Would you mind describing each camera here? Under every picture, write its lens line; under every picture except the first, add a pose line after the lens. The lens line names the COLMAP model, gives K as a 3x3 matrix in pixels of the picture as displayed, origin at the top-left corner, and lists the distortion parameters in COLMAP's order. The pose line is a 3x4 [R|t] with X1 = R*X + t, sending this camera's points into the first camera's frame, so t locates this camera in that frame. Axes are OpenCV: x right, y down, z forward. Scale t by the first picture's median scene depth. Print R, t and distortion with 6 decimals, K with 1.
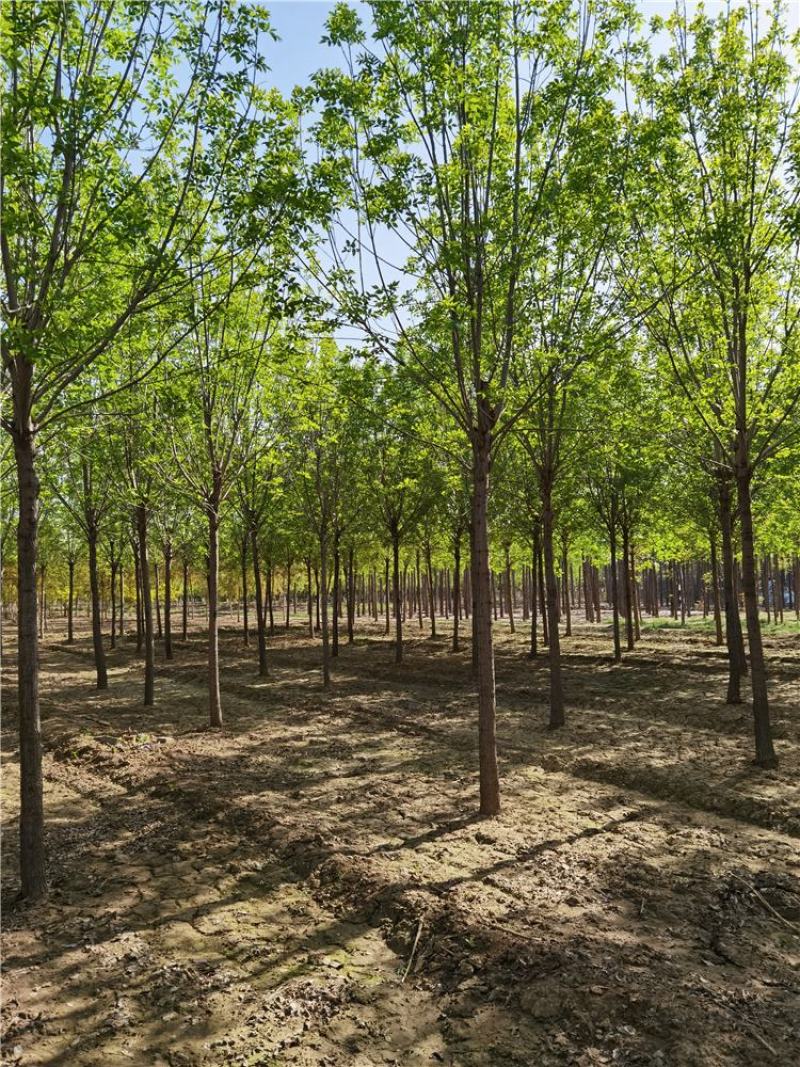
lens RADIAL K [[843.6, 0, 401.6], [0, 843.6, 537.2], [0, 0, 1]] dist [0.036627, -0.038106]
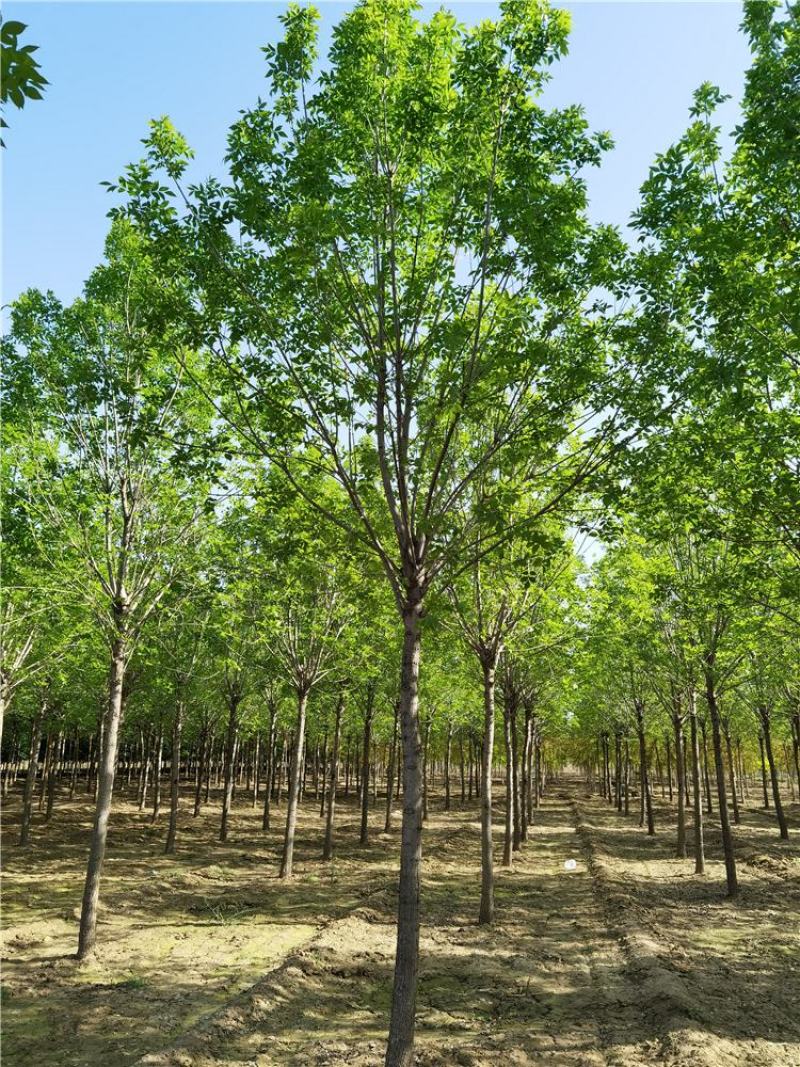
lens RADIAL K [[843.6, 0, 397.8], [0, 843.6, 534.4], [0, 0, 1]] dist [0.036627, -0.038106]
pose [[0.712186, -0.146485, -0.686537, 0.463203], [0.009548, 0.979917, -0.199178, -0.075106], [0.701926, 0.135297, 0.699282, -0.994887]]
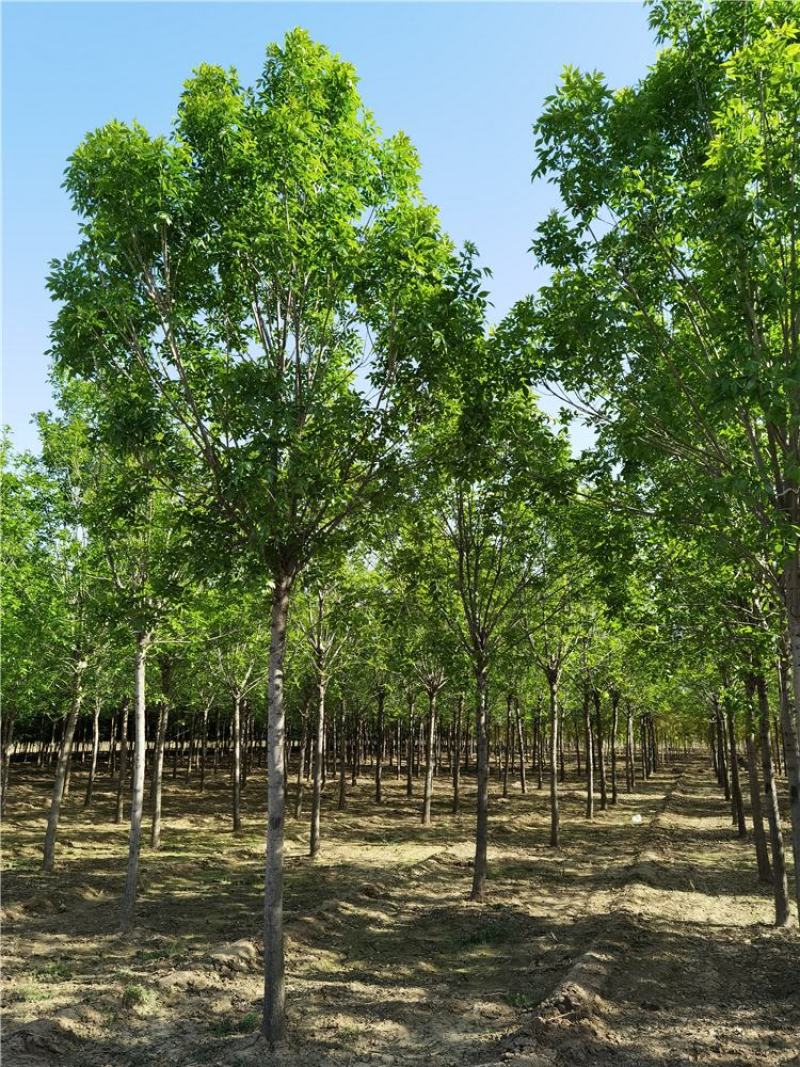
lens RADIAL K [[843.6, 0, 398.4], [0, 843.6, 540.9], [0, 0, 1]] dist [0.036627, -0.038106]
pose [[0.595164, -0.152490, -0.789004, 1.070361], [0.026934, 0.985065, -0.170066, -0.134988], [0.803153, 0.079966, 0.590382, -1.466670]]
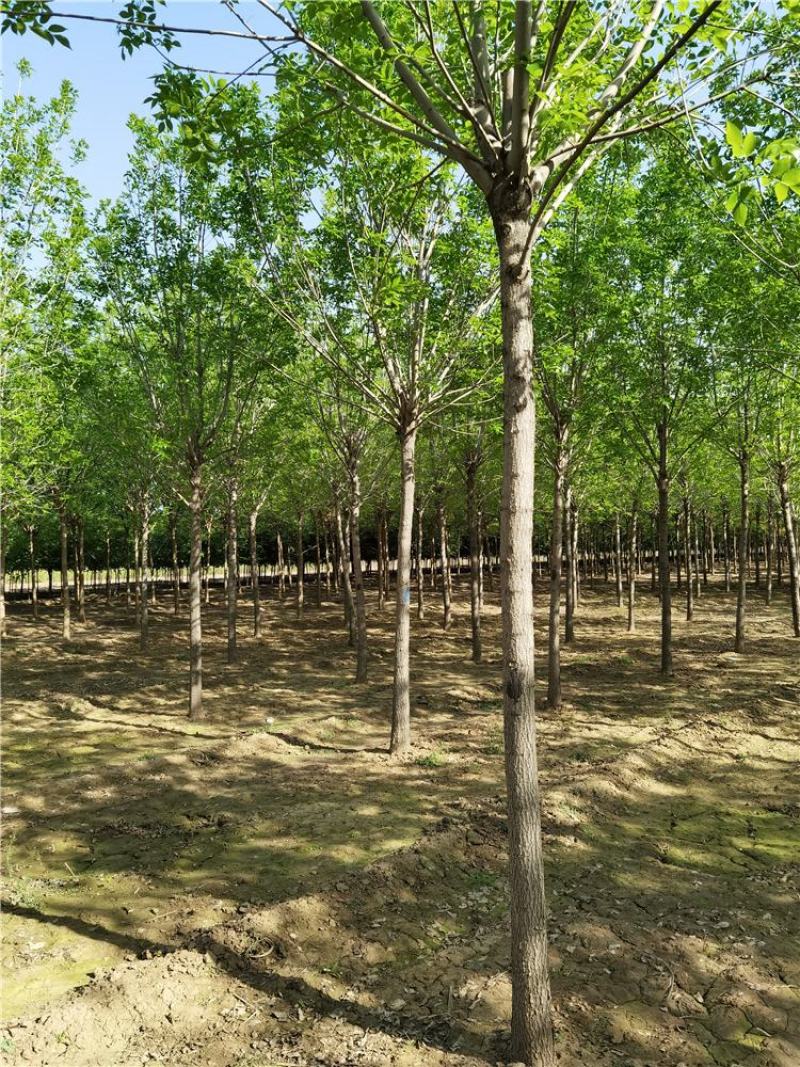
lens RADIAL K [[843.6, 0, 398.6], [0, 843.6, 537.8], [0, 0, 1]] dist [0.036627, -0.038106]
pose [[0.243049, -0.001237, -0.970013, -0.063884], [0.081559, 0.996484, 0.019165, 0.001523], [0.966579, -0.083771, 0.242295, -0.025034]]
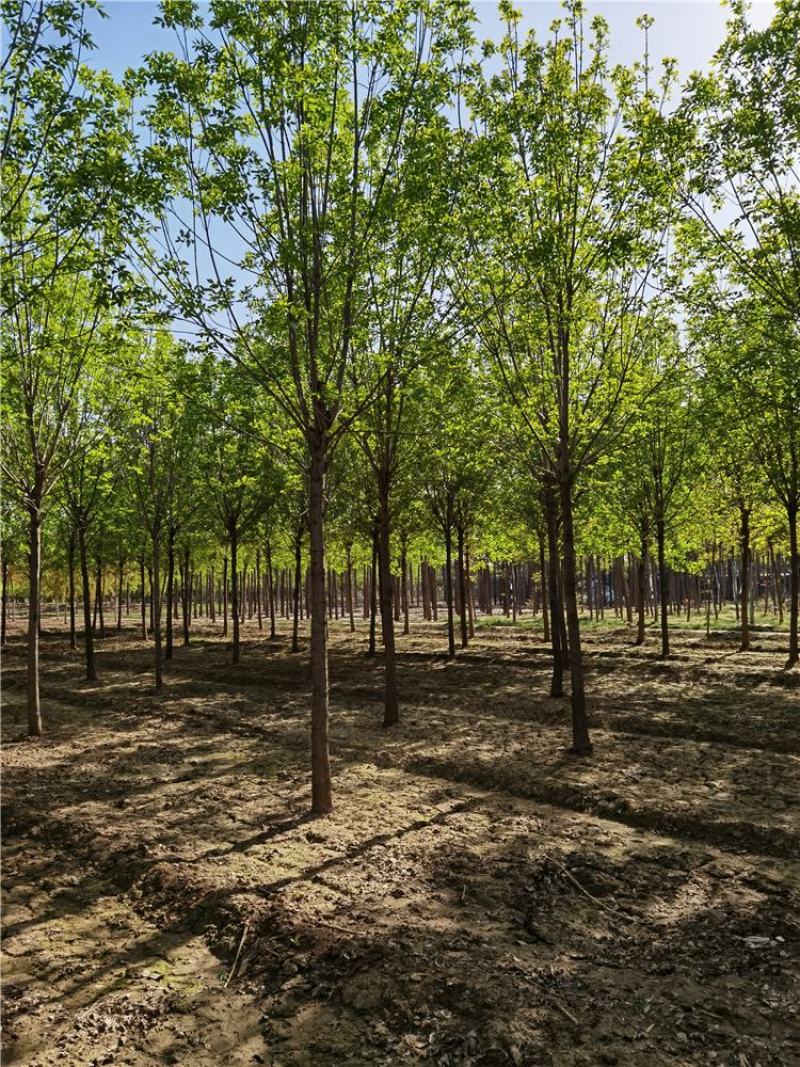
lens RADIAL K [[843.6, 0, 400.7], [0, 843.6, 536.5], [0, 0, 1]] dist [0.036627, -0.038106]
pose [[0.983013, 0.009269, 0.183300, 0.007895], [-0.009150, 0.999957, -0.001498, 0.000046], [-0.183306, -0.000205, 0.983056, -0.003362]]
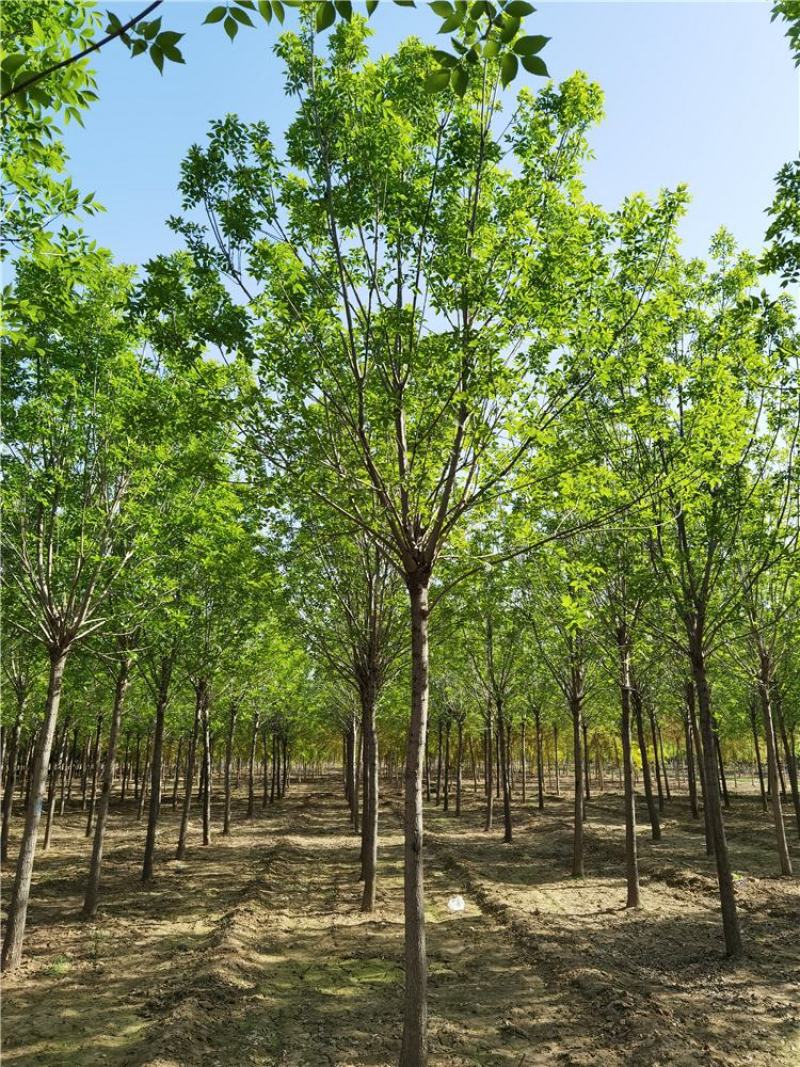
lens RADIAL K [[843.6, 0, 395.6], [0, 843.6, 528.5], [0, 0, 1]] dist [0.036627, -0.038106]
pose [[0.860588, -0.114507, -0.496262, -0.068629], [0.016213, 0.980063, -0.198023, -0.035816], [0.509043, 0.162370, 0.845288, -0.528593]]
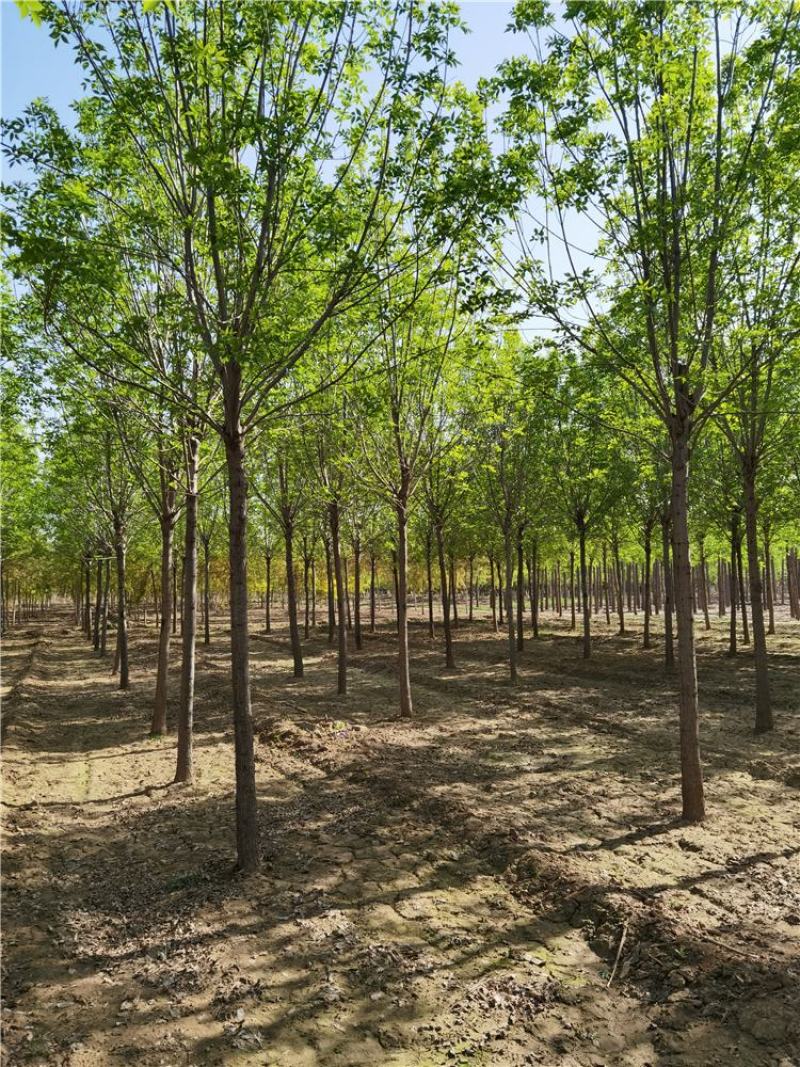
lens RADIAL K [[843.6, 0, 402.6], [0, 843.6, 538.5], [0, 0, 1]] dist [0.036627, -0.038106]
pose [[0.977621, -0.007851, -0.210225, -0.010247], [0.009695, 0.999923, 0.007742, 0.000177], [0.210148, -0.009607, 0.977622, 0.001339]]
